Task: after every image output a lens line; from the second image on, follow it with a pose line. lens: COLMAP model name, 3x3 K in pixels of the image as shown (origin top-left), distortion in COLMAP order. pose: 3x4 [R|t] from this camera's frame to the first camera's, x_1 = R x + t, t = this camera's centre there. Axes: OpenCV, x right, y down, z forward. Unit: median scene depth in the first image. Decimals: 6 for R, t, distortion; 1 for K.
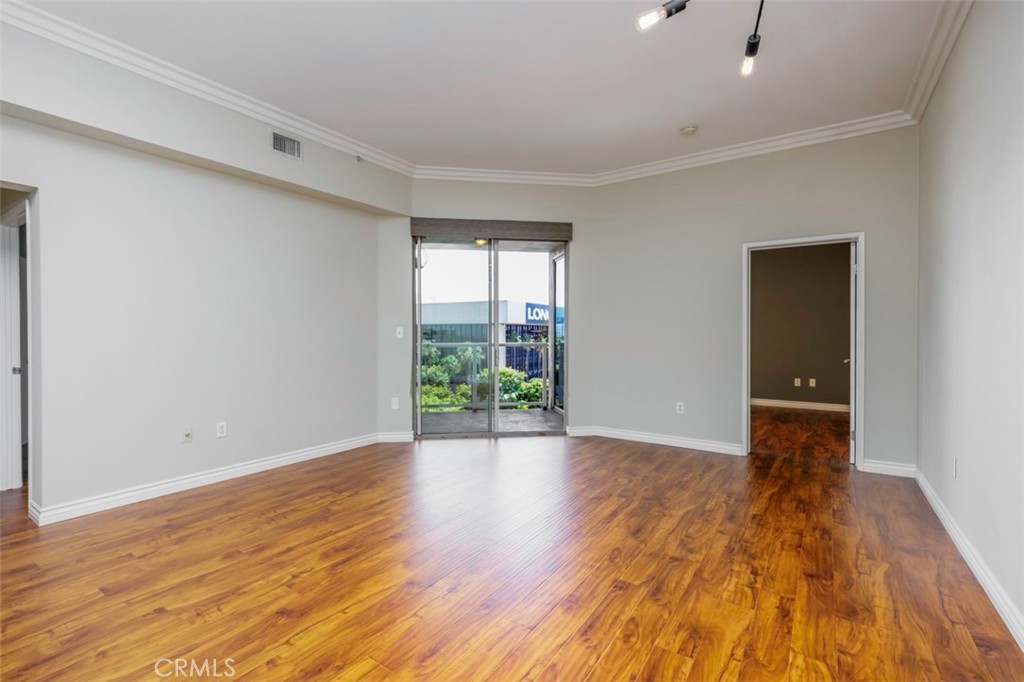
lens RADIAL K [[464.0, 0, 507.4], [0, 464.0, 333.1], [0, 0, 1]] dist [0.000513, -0.001208]
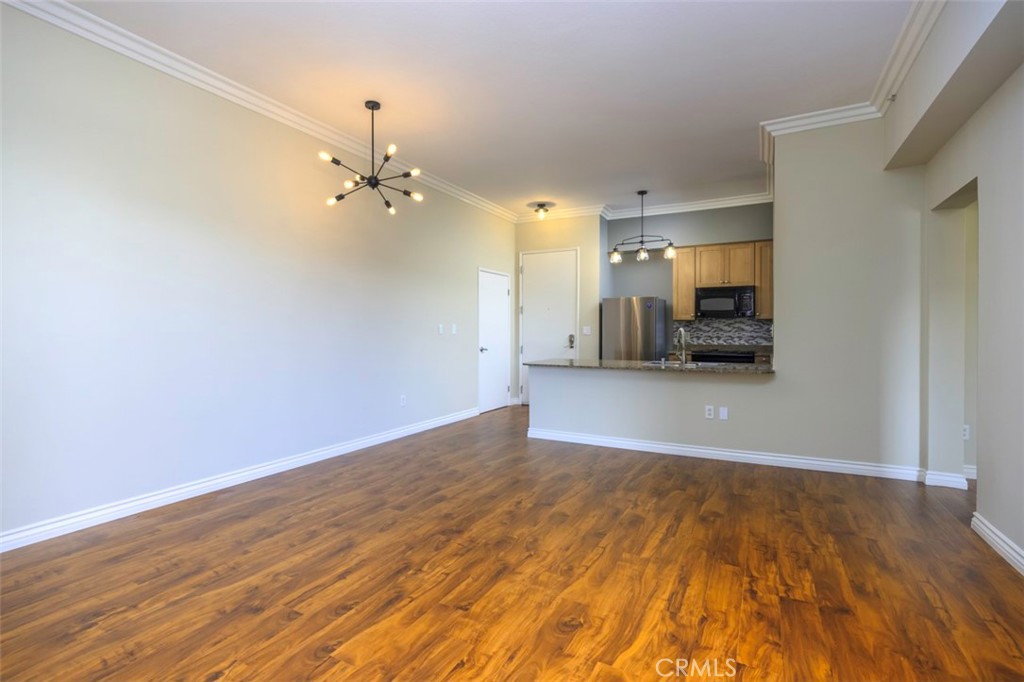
lens RADIAL K [[482.4, 0, 508.7], [0, 482.4, 335.3], [0, 0, 1]] dist [0.001721, -0.000816]
pose [[-0.994068, 0.001717, -0.108746, 0.051607], [0.000959, 0.999975, 0.007018, 0.007640], [0.108755, 0.006872, -0.994045, 1.661768]]
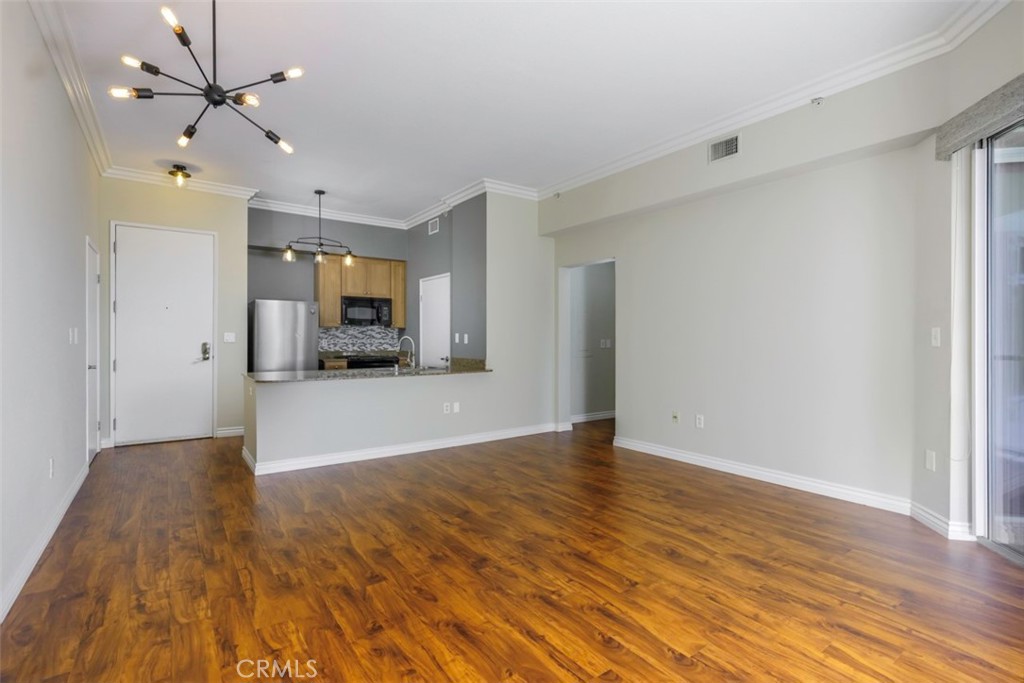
lens RADIAL K [[482.4, 0, 509.4], [0, 482.4, 341.7], [0, 0, 1]] dist [0.001721, -0.000816]
pose [[-0.341446, 0.009742, -0.939851, 0.777350], [-0.000914, 0.999942, 0.010697, -0.003318], [0.939901, 0.004512, -0.341418, 1.107023]]
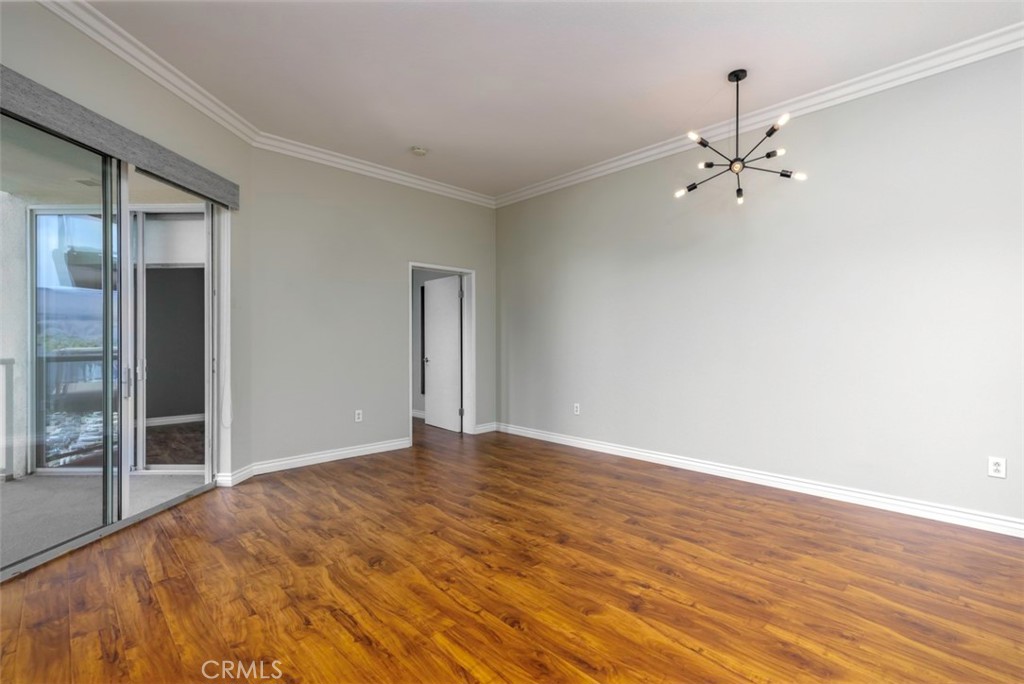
lens RADIAL K [[464.0, 0, 517.7], [0, 464.0, 340.9], [0, 0, 1]] dist [0.000513, -0.001208]
pose [[0.192294, 0.002867, 0.981333, -0.788524], [0.002390, 0.999991, -0.003390, 0.005848], [-0.981335, 0.002998, 0.192285, 0.712580]]
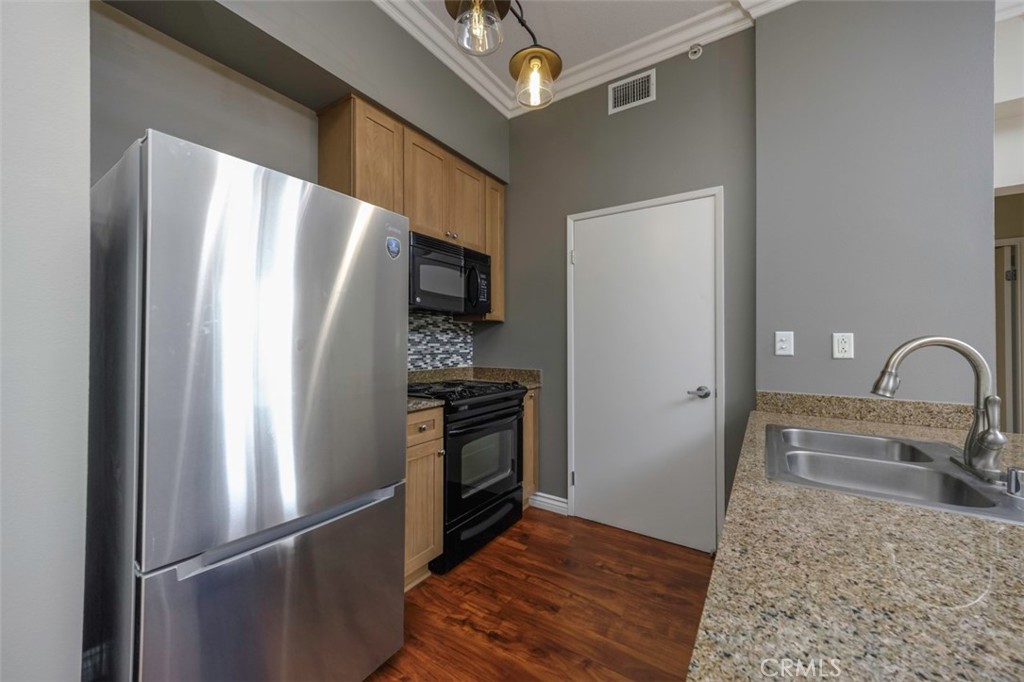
lens RADIAL K [[380.1, 0, 515.8], [0, 380.1, 341.8], [0, 0, 1]] dist [-0.003985, -0.000127]
pose [[0.013958, 0.000940, -0.999902, -0.336799], [-0.006318, 0.999980, 0.000852, 0.002917], [0.999883, 0.006305, 0.013963, -0.136641]]
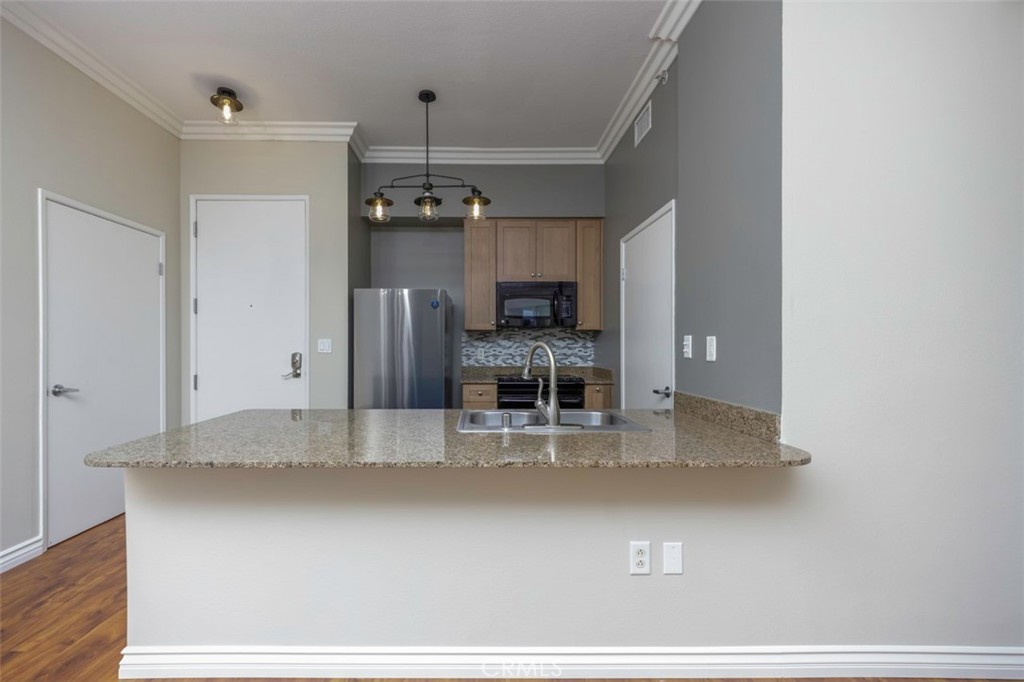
lens RADIAL K [[417.7, 0, 480.6], [0, 417.7, 347.5], [0, 0, 1]] dist [0.003313, 0.000299]
pose [[-0.824160, 0.002345, -0.566353, -0.258237], [0.000382, 0.999994, 0.003585, 0.002034], [0.566358, 0.002738, -0.824155, 0.641497]]
